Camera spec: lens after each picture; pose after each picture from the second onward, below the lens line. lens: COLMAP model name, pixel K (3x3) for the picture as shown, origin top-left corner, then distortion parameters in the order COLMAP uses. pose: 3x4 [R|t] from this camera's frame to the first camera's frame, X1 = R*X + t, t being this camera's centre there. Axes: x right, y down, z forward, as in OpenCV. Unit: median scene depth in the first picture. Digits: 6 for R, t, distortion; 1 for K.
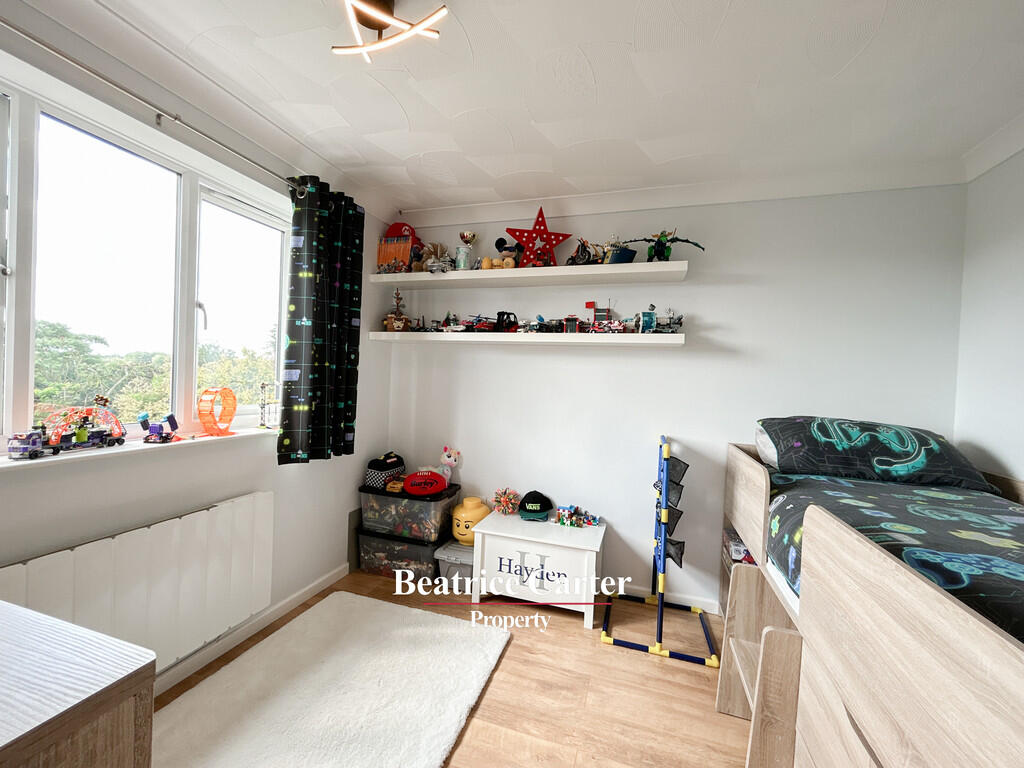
lens RADIAL K [[411.8, 0, 512.0], [0, 411.8, 384.0], [0, 0, 1]] dist [0.000482, 0.000062]
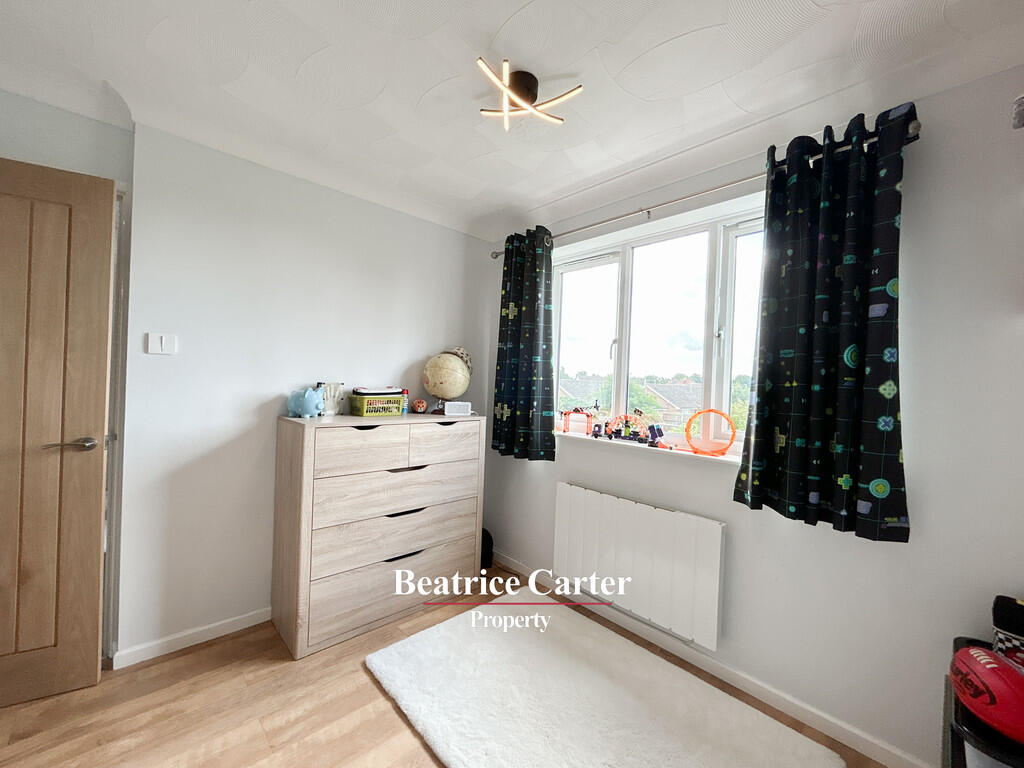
lens RADIAL K [[411.3, 0, 512.0], [0, 411.3, 384.0], [0, 0, 1]] dist [-0.000135, 0.000017]
pose [[-0.486119, -0.051294, -0.872386, 0.508460], [-0.070247, 0.997339, -0.019497, -0.000726], [0.871065, 0.051804, -0.488429, 1.160615]]
